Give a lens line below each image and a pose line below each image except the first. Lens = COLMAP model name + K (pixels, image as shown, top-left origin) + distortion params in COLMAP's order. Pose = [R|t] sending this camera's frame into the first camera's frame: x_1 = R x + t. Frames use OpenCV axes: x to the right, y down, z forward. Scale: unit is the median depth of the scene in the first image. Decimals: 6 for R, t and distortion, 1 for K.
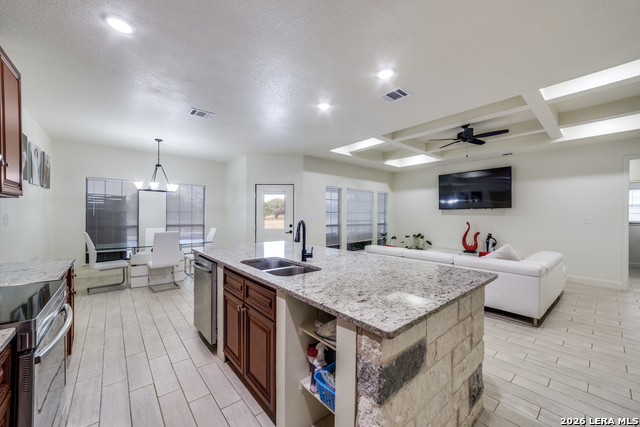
lens RADIAL K [[247.0, 0, 323.2], [0, 247.0, 215.9], [0, 0, 1]] dist [-0.001370, 0.004782]
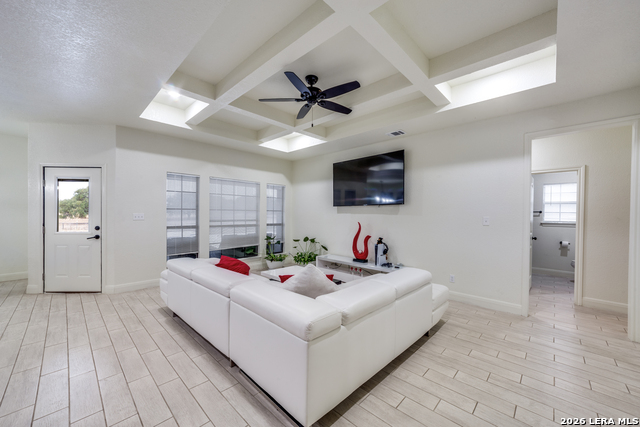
lens RADIAL K [[247.0, 0, 320.2], [0, 247.0, 217.3], [0, 0, 1]] dist [-0.001370, 0.004782]
pose [[0.995438, 0.002559, 0.095378, 0.412712], [-0.003599, 0.999936, 0.010735, 0.000896], [-0.095345, -0.011029, 0.995383, 0.253239]]
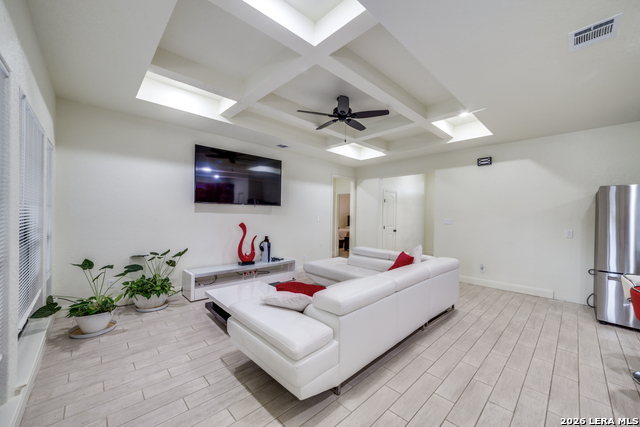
lens RADIAL K [[247.0, 0, 326.4], [0, 247.0, 220.1], [0, 0, 1]] dist [-0.001370, 0.004782]
pose [[-0.068159, -0.022719, 0.997416, -0.156521], [-0.017541, 0.999613, 0.021571, -0.003641], [-0.997520, -0.016025, -0.068531, 0.854249]]
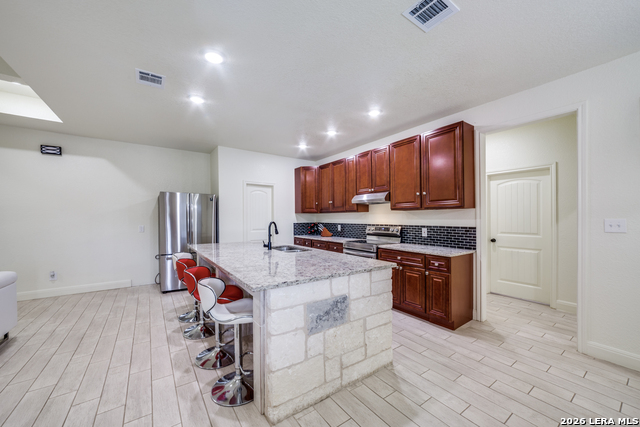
lens RADIAL K [[247.0, 0, 318.2], [0, 247.0, 218.2], [0, 0, 1]] dist [-0.001370, 0.004782]
pose [[-0.994497, -0.005768, 0.104611, -0.191424], [-0.005469, 0.999980, 0.003138, -0.003714], [-0.104627, 0.002548, -0.994508, 0.894629]]
